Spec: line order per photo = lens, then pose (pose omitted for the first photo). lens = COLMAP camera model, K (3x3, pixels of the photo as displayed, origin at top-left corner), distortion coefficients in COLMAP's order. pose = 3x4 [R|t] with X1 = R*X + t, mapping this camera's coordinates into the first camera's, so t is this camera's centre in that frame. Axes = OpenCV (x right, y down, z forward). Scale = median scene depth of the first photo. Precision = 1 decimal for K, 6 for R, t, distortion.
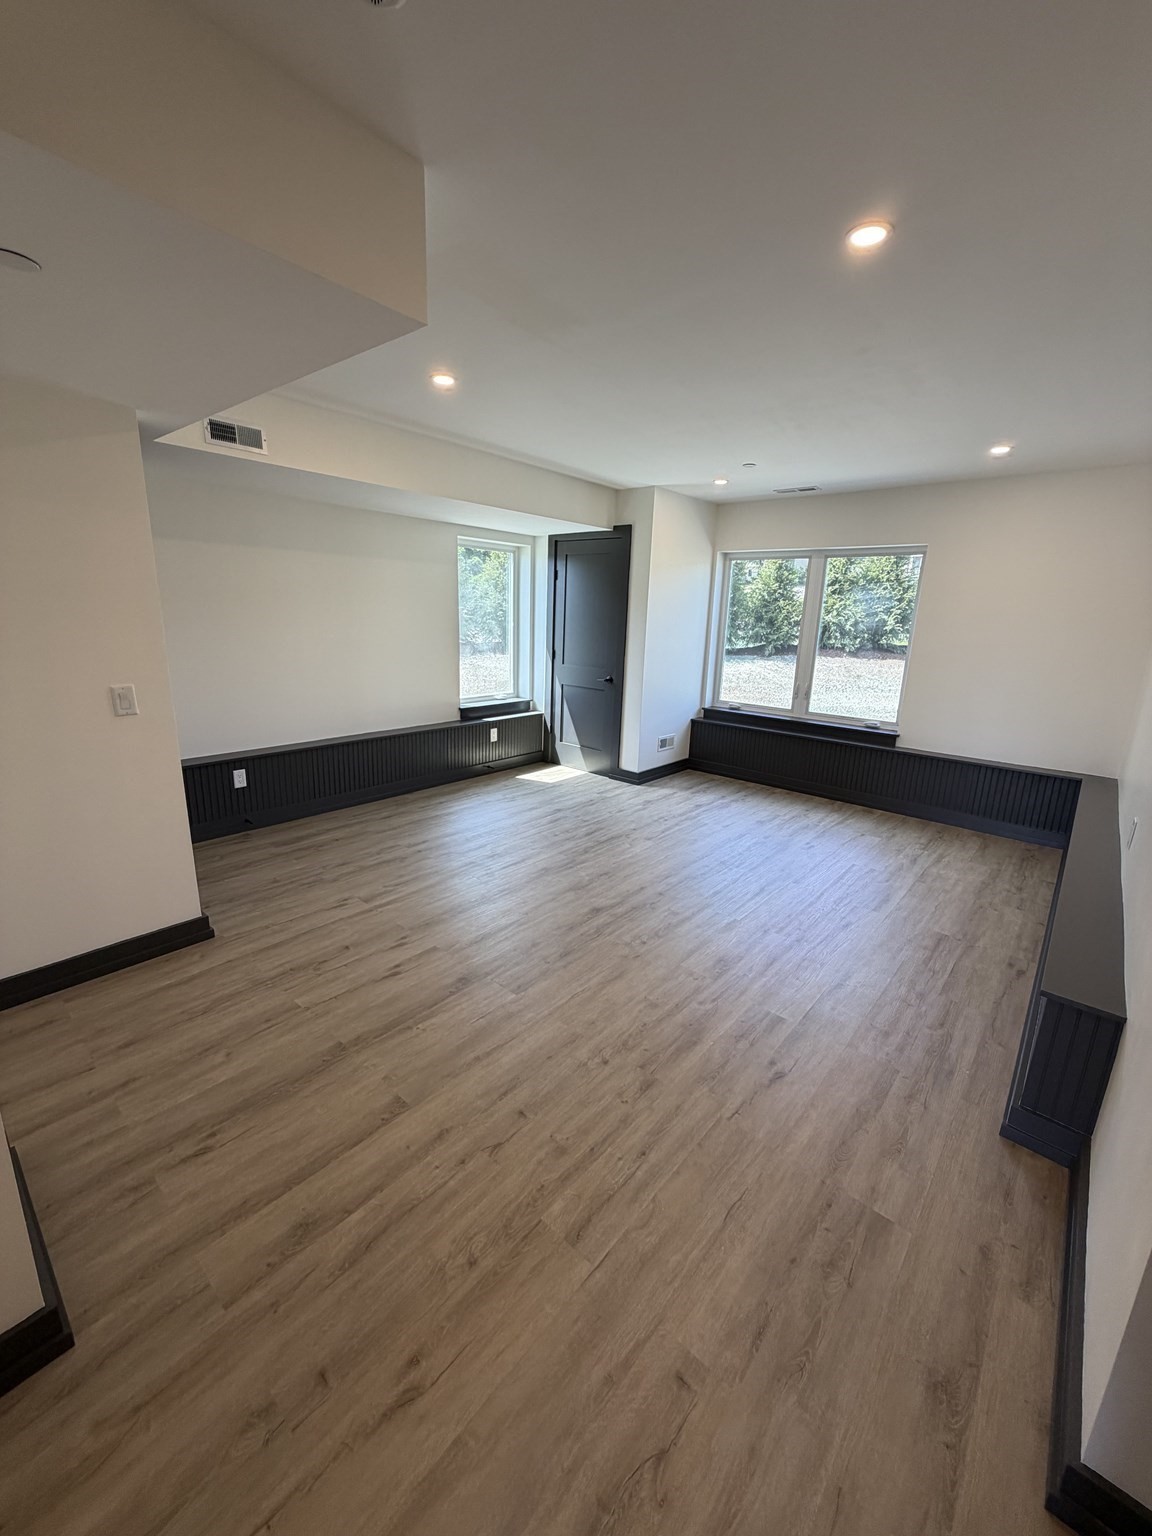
lens RADIAL K [[608.2, 0, 578.6], [0, 608.2, 766.1], [0, 0, 1]] dist [-0.001675, 0.000782]
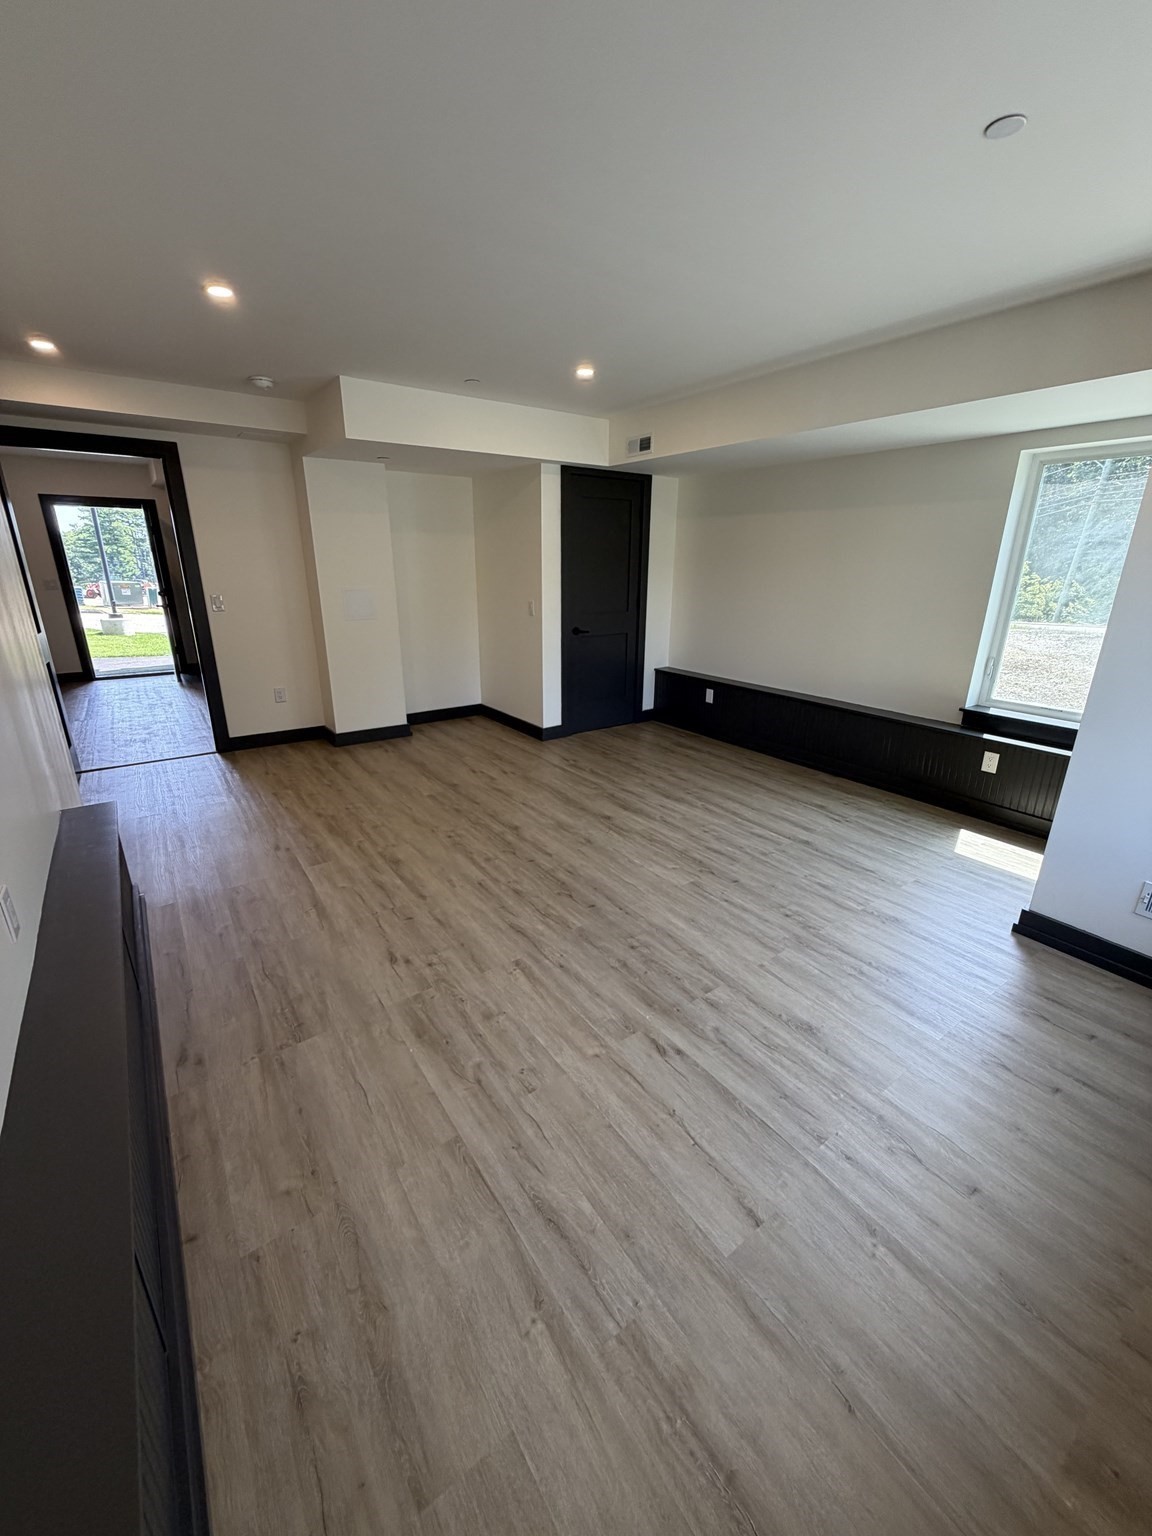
lens RADIAL K [[608.2, 0, 573.2], [0, 608.2, 762.9], [0, 0, 1]] dist [-0.001675, 0.000782]
pose [[-0.232767, 0.279082, -0.931629, 0.715972], [-0.256580, 0.906379, 0.335624, -0.195225], [0.938076, 0.317160, -0.139368, 0.856345]]
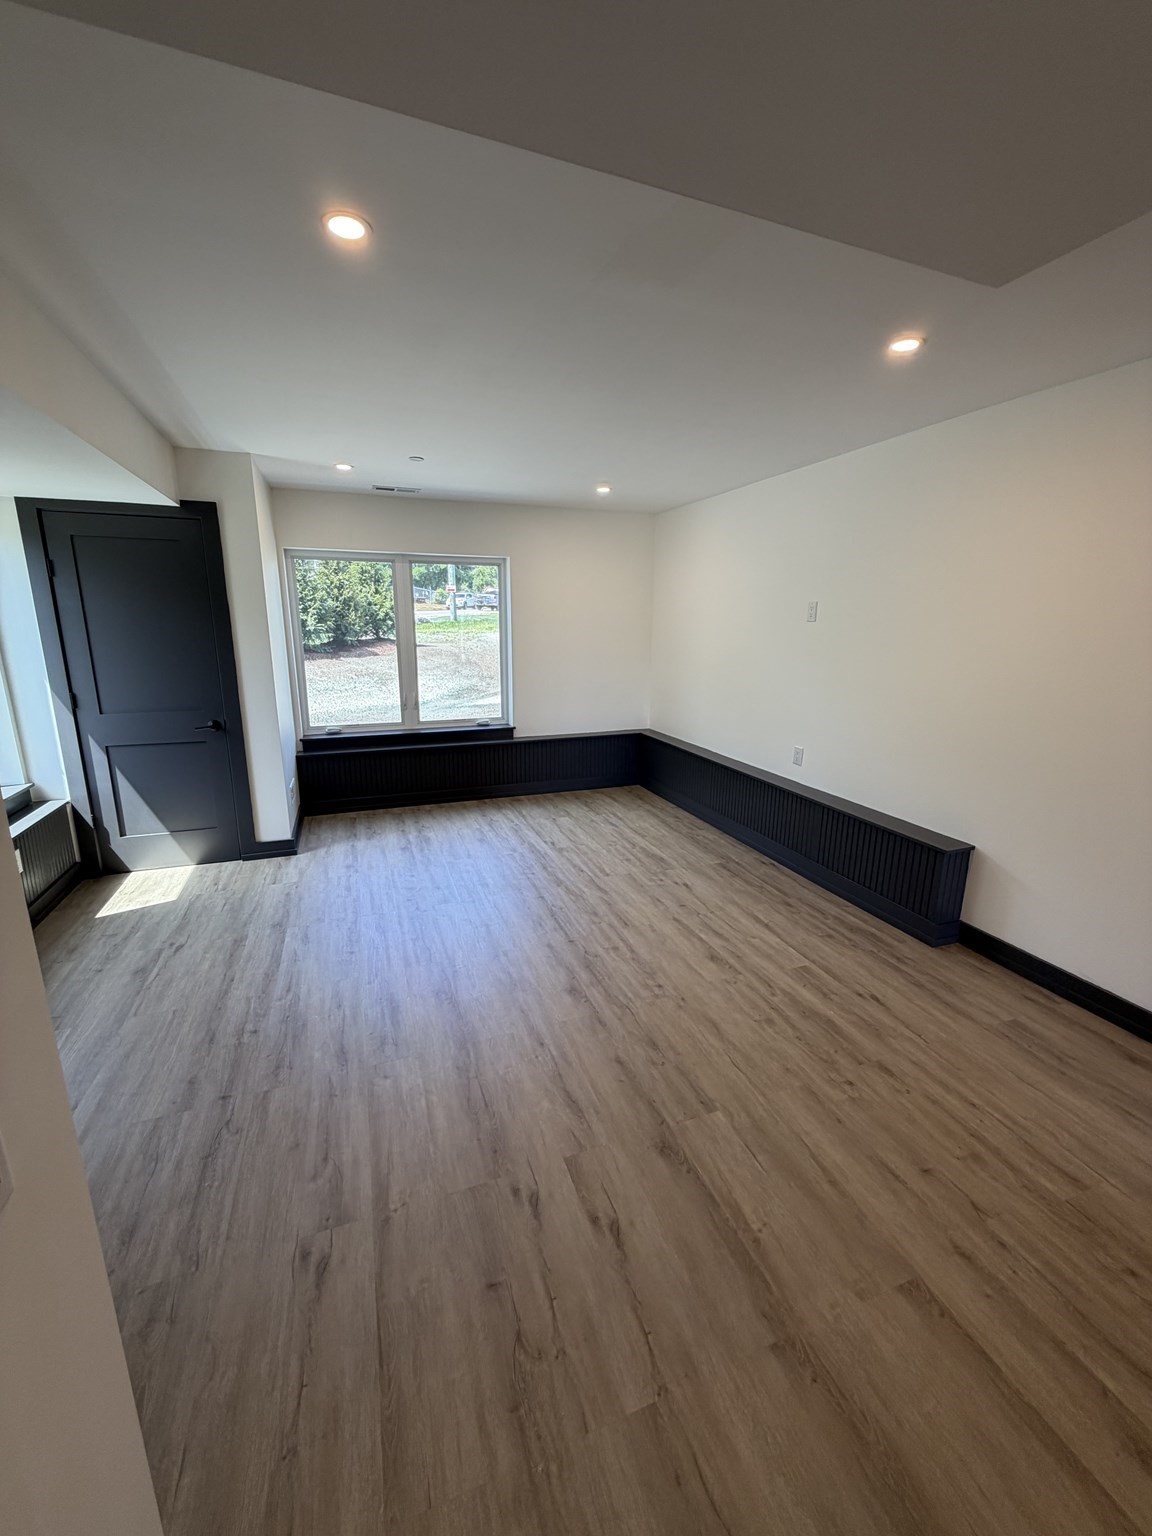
lens RADIAL K [[608.2, 0, 570.2], [0, 608.2, 768.0], [0, 0, 1]] dist [-0.001675, 0.000782]
pose [[0.489129, -0.235744, 0.839748, -0.422266], [0.225624, 0.964209, 0.139265, -0.123032], [-0.842524, 0.121349, 0.524812, 0.370569]]
